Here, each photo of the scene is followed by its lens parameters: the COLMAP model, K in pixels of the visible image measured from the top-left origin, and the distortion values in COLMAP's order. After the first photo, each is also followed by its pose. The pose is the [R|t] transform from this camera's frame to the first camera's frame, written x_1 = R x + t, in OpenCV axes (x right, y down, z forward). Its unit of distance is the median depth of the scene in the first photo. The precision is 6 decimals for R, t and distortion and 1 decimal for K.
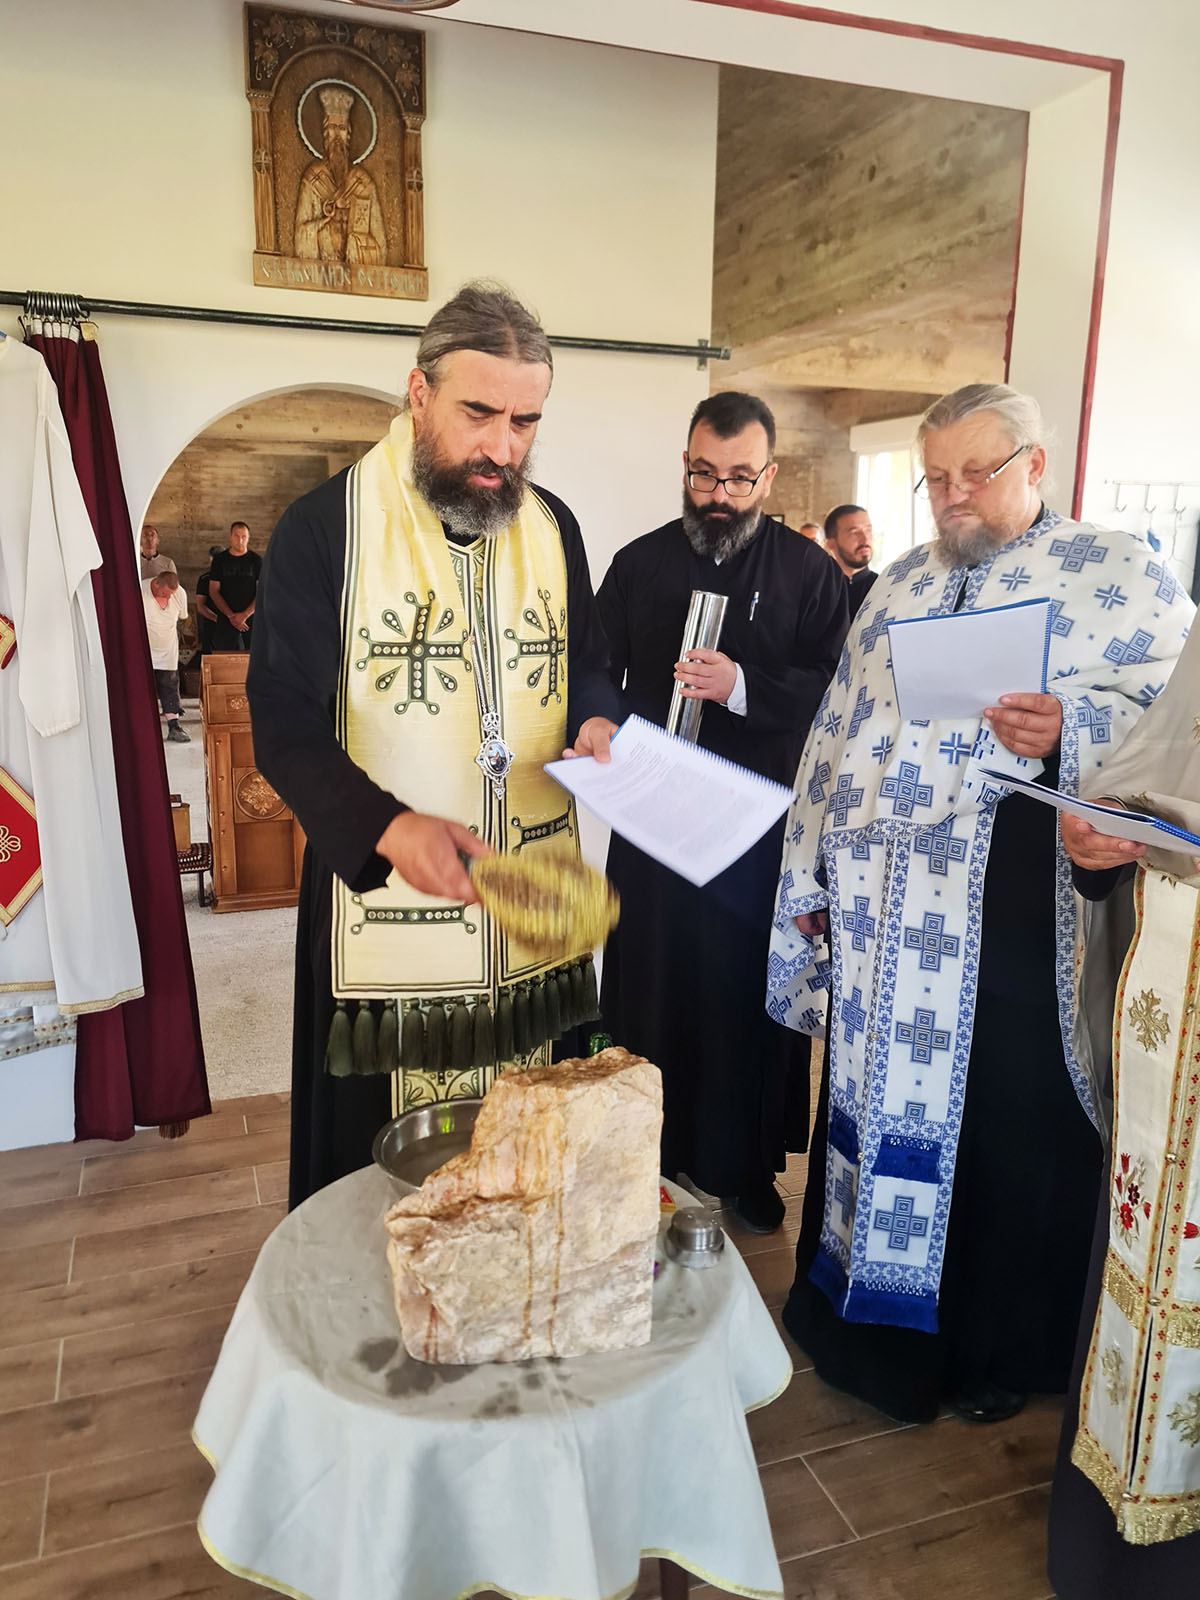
lens RADIAL K [[1287.5, 0, 630.9], [0, 1287.5, 806.6], [0, 0, 1]] dist [0.007092, -0.046164]
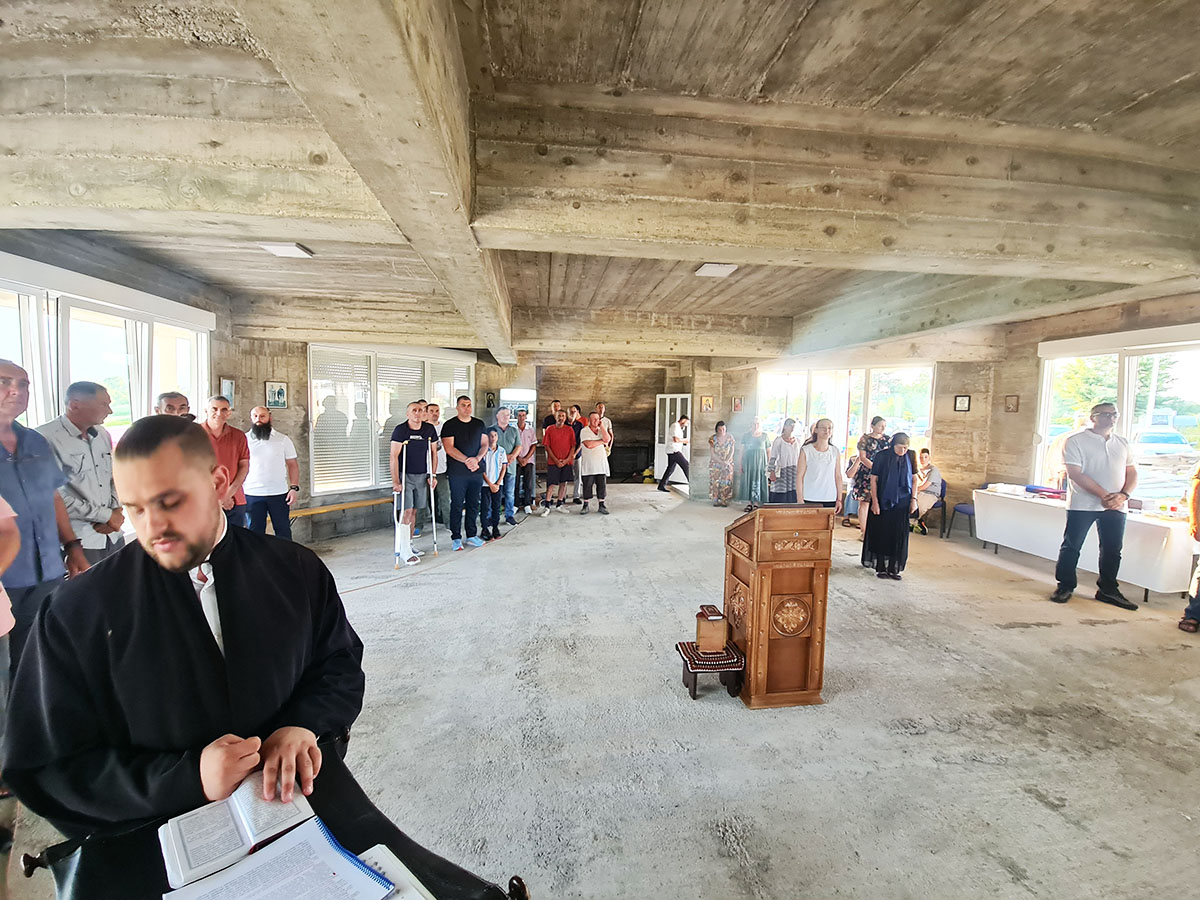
lens RADIAL K [[542.9, 0, 606.6], [0, 542.9, 450.6], [0, 0, 1]] dist [-0.016822, -0.000064]
pose [[0.976377, 0.015096, -0.215547, -0.164974], [-0.040717, 0.992539, -0.114928, -0.047970], [0.212204, 0.120989, 0.969707, 0.195357]]
